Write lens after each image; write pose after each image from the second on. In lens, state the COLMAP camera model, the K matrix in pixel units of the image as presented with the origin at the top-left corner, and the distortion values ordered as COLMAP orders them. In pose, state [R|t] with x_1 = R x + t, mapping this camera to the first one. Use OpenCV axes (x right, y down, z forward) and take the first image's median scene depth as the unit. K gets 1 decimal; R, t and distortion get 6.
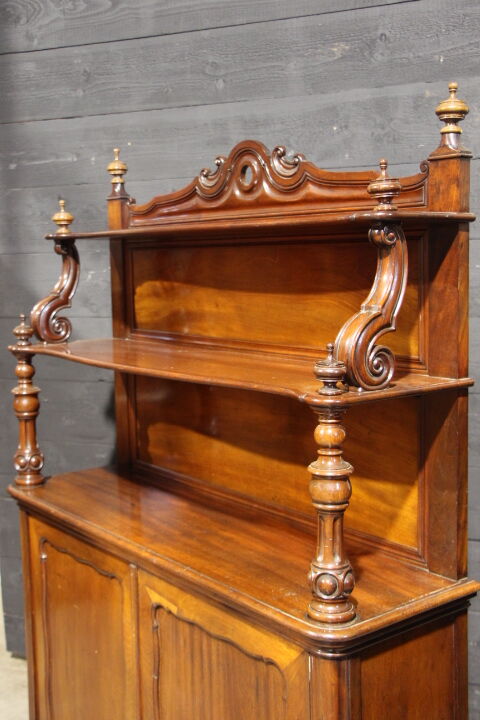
lens RADIAL K [[869.9, 0, 241.1], [0, 869.9, 357.4], [0, 0, 1]] dist [0.009377, 0.000000]
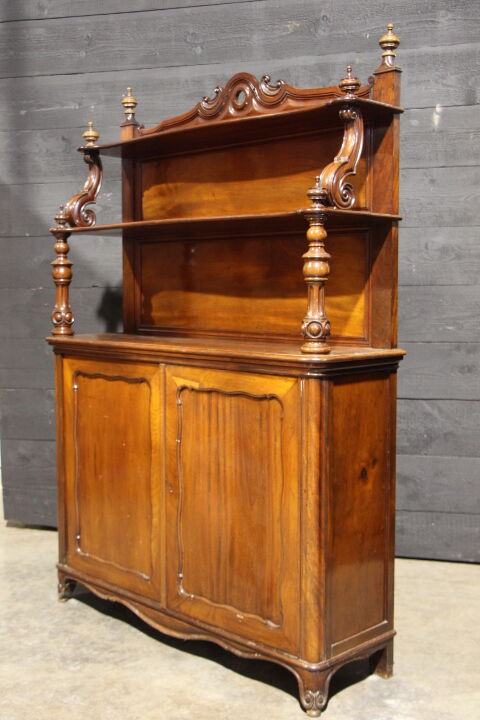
lens RADIAL K [[869.9, 0, 238.5], [0, 869.9, 360.1], [0, 0, 1]] dist [0.009377, 0.000000]
pose [[0.992838, 0.009827, 0.119060, -0.137848], [-0.006348, 0.999543, -0.029563, 0.222387], [-0.119296, 0.028596, 0.992447, -0.335582]]
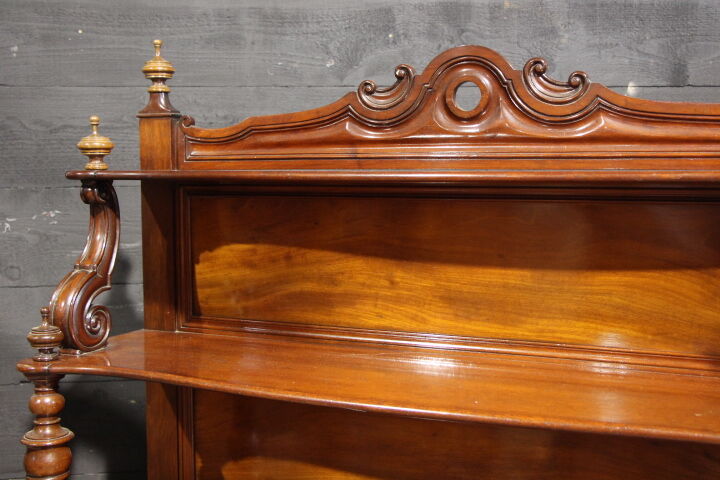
lens RADIAL K [[903.6, 0, 358.2], [0, 903.6, 246.3], [0, 0, 1]] dist [0.018802, 0.000000]
pose [[0.878251, -0.025094, 0.477541, -0.352591], [0.041487, 0.998855, -0.023811, -0.067049], [-0.476397, 0.040723, 0.878287, 0.362058]]
